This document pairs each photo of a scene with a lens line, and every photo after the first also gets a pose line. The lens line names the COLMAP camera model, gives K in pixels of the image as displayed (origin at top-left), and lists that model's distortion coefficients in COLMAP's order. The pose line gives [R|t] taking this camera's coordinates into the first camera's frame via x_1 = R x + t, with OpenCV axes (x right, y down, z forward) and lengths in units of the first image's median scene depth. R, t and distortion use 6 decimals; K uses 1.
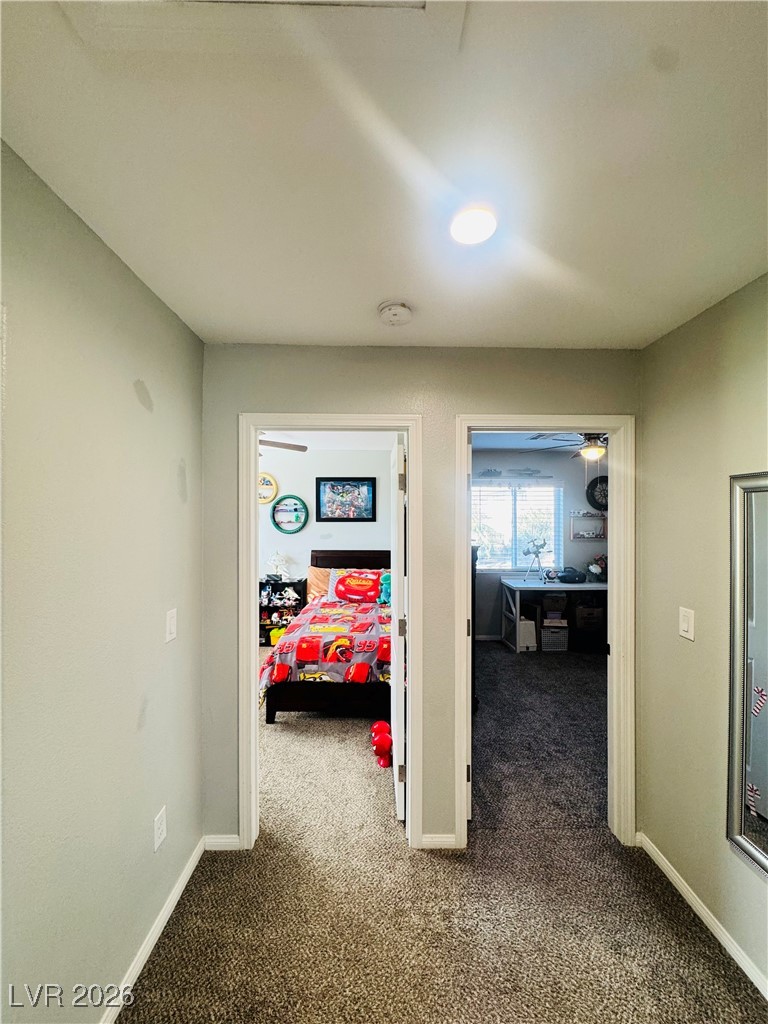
lens RADIAL K [[406.7, 0, 383.6], [0, 406.7, 514.0], [0, 0, 1]] dist [-0.002612, -0.000298]
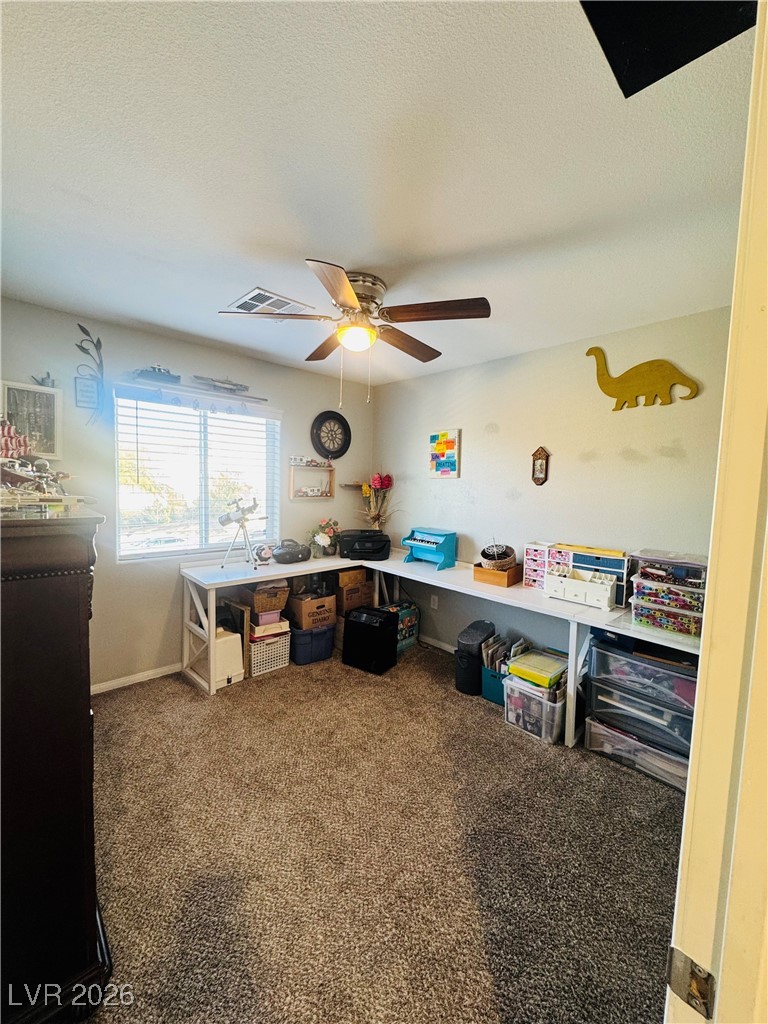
lens RADIAL K [[406.7, 0, 383.6], [0, 406.7, 514.0], [0, 0, 1]] dist [-0.002612, -0.000298]
pose [[0.739215, -0.032217, 0.672698, 0.121177], [-0.031780, 0.996074, 0.082627, 0.027857], [-0.672719, -0.082457, 0.735289, 0.405315]]
